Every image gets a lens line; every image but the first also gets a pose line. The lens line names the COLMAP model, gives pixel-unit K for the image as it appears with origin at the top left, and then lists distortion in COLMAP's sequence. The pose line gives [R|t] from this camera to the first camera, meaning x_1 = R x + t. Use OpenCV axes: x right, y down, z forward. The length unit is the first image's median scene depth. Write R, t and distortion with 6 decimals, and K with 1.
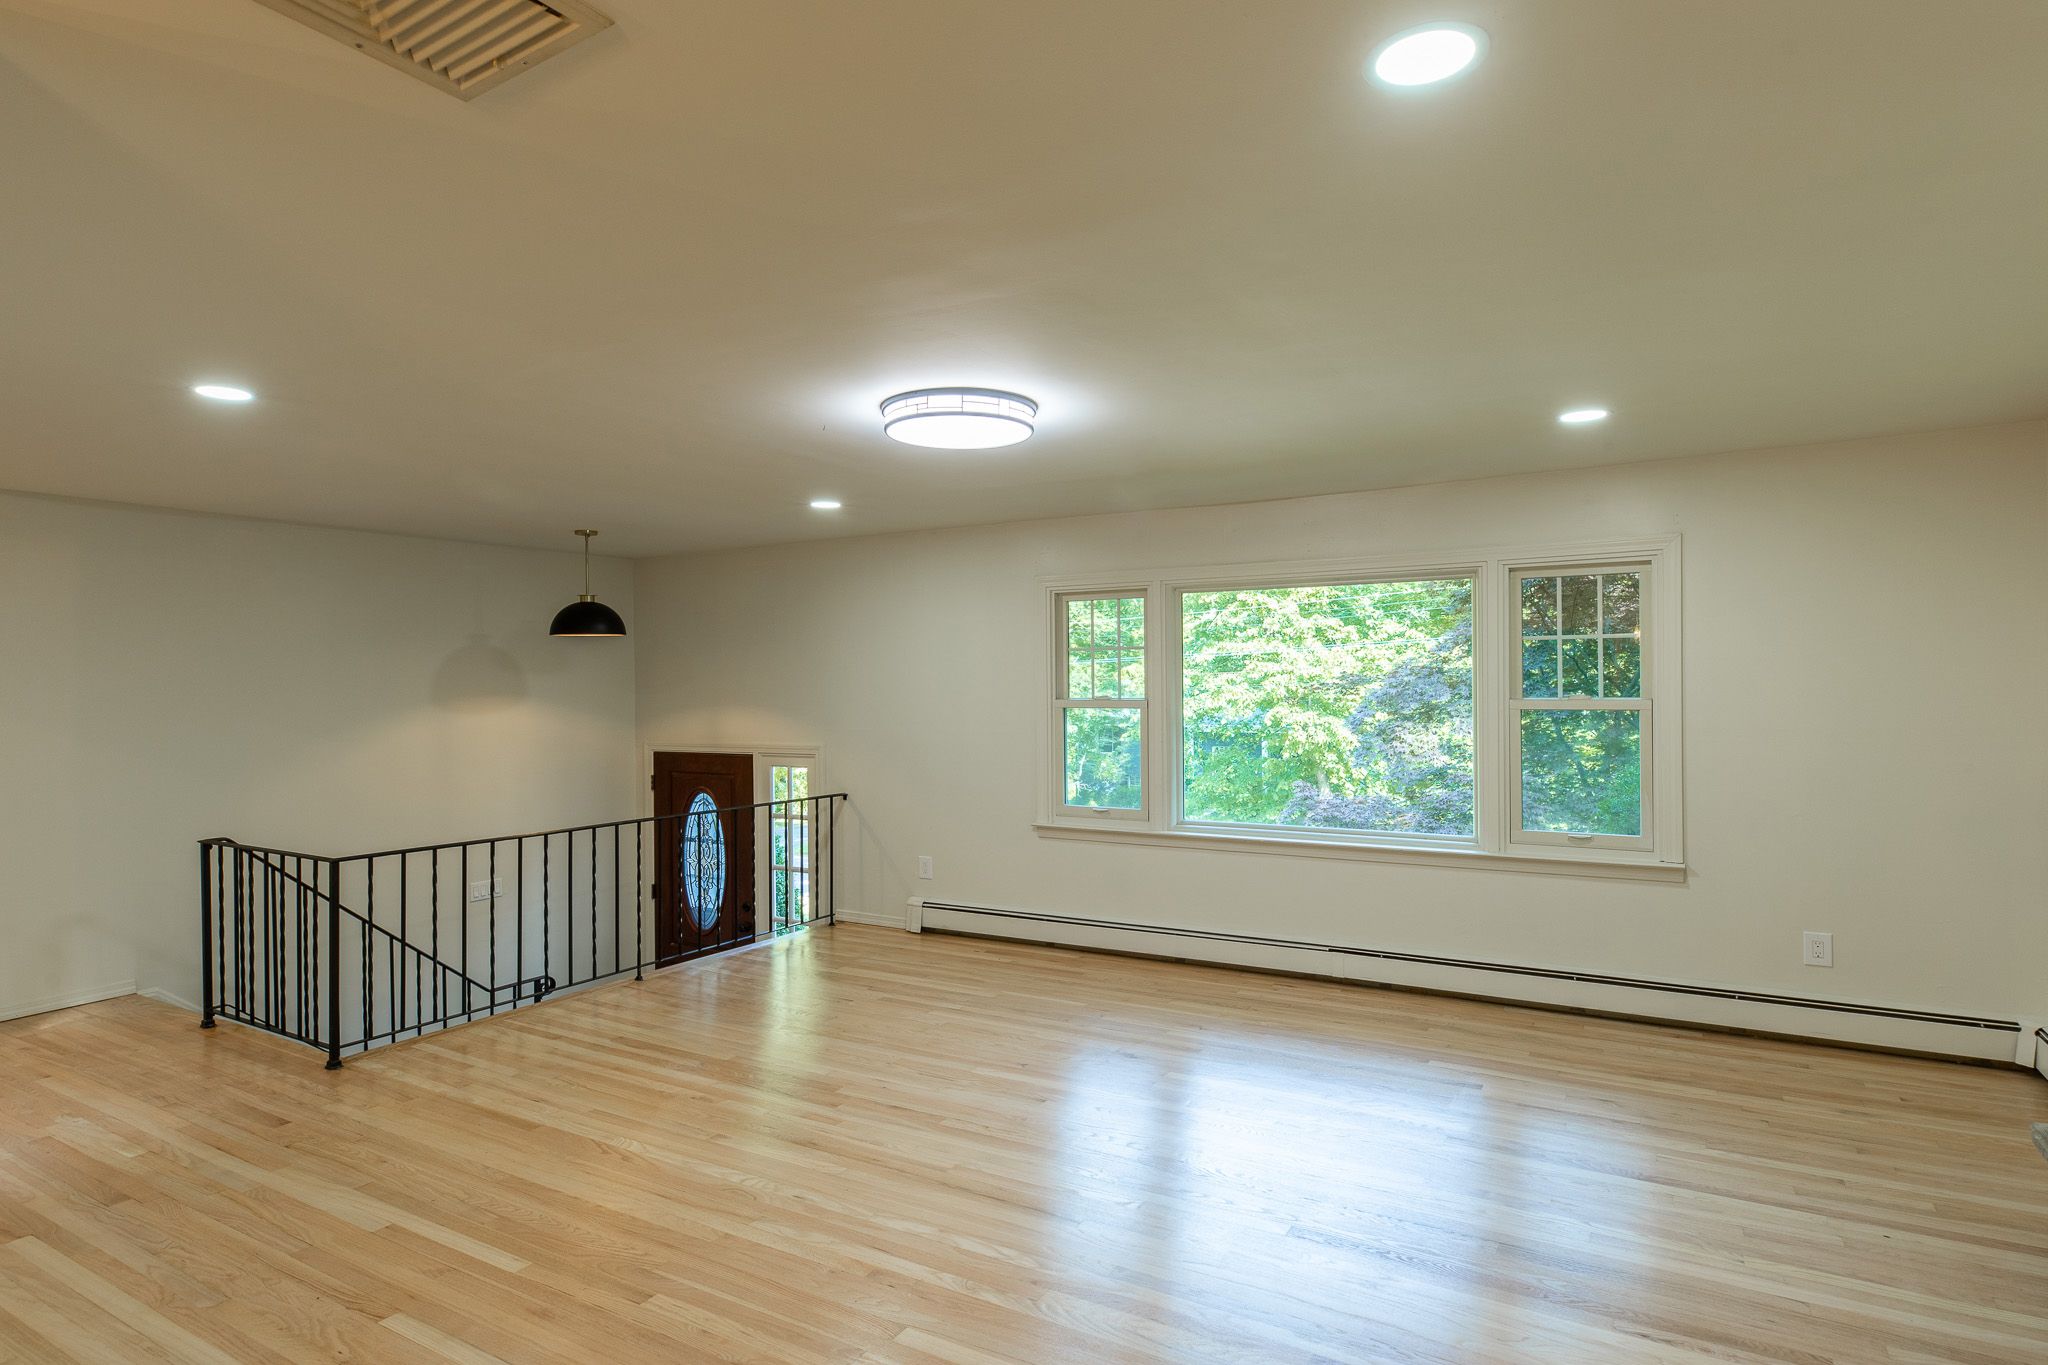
lens RADIAL K [[1059.5, 0, 1032.8], [0, 1059.5, 690.1], [0, 0, 1]] dist [0.002655, -0.001056]
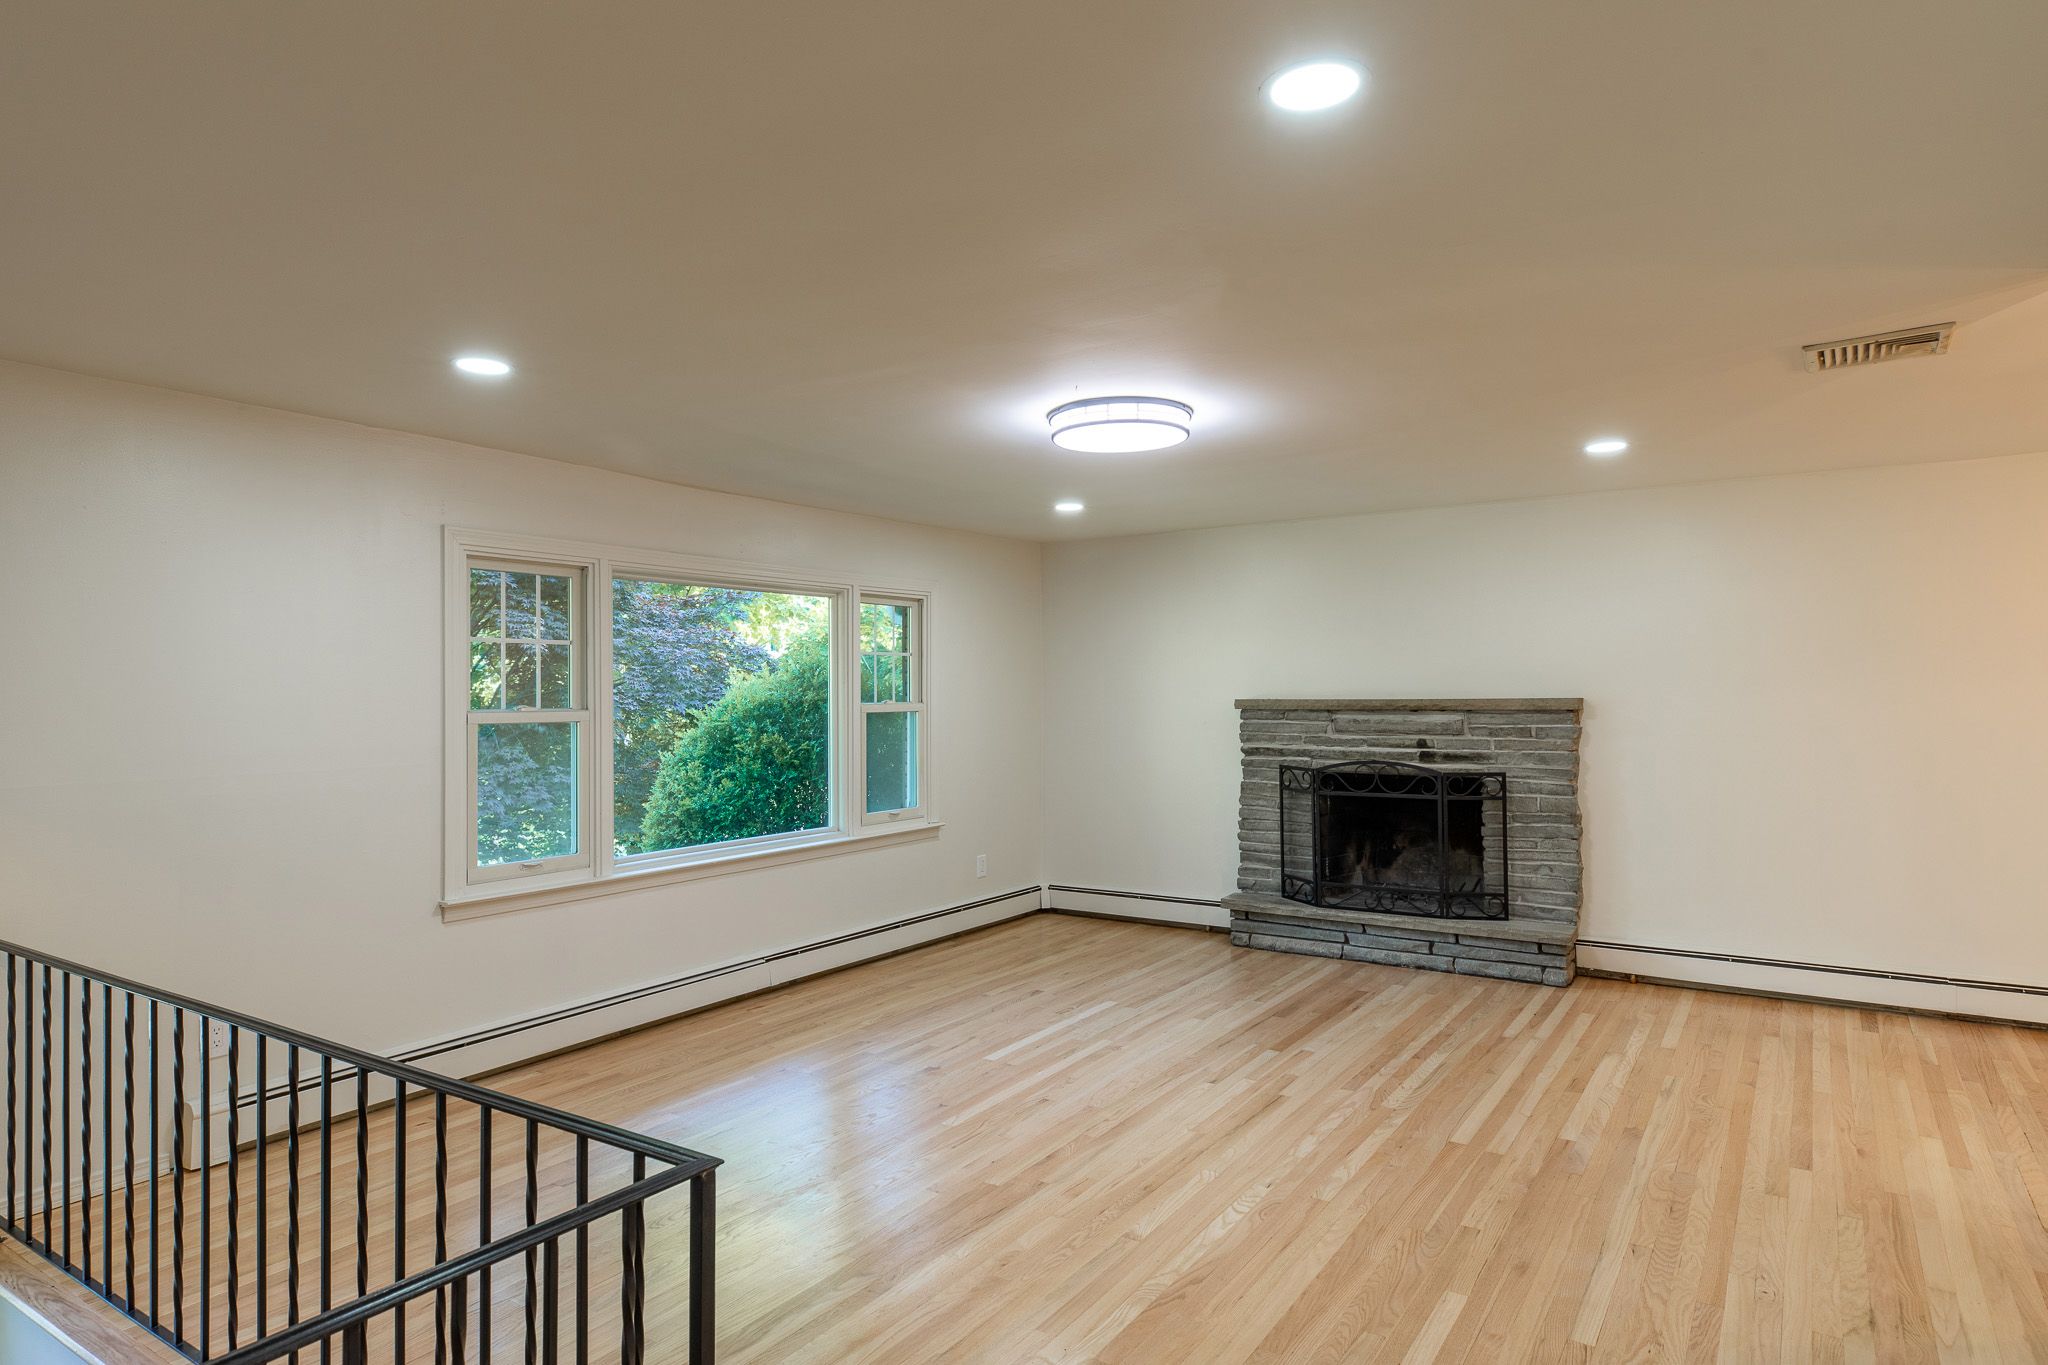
lens RADIAL K [[1176.8, 0, 1065.8], [0, 1176.8, 681.9], [0, 0, 1]] dist [0.014107, 0.007849]
pose [[0.067358, 0.014595, 0.997622, -0.851240], [0.010561, 0.999827, -0.015341, 0.006149], [-0.997673, 0.011569, 0.067192, 0.690256]]
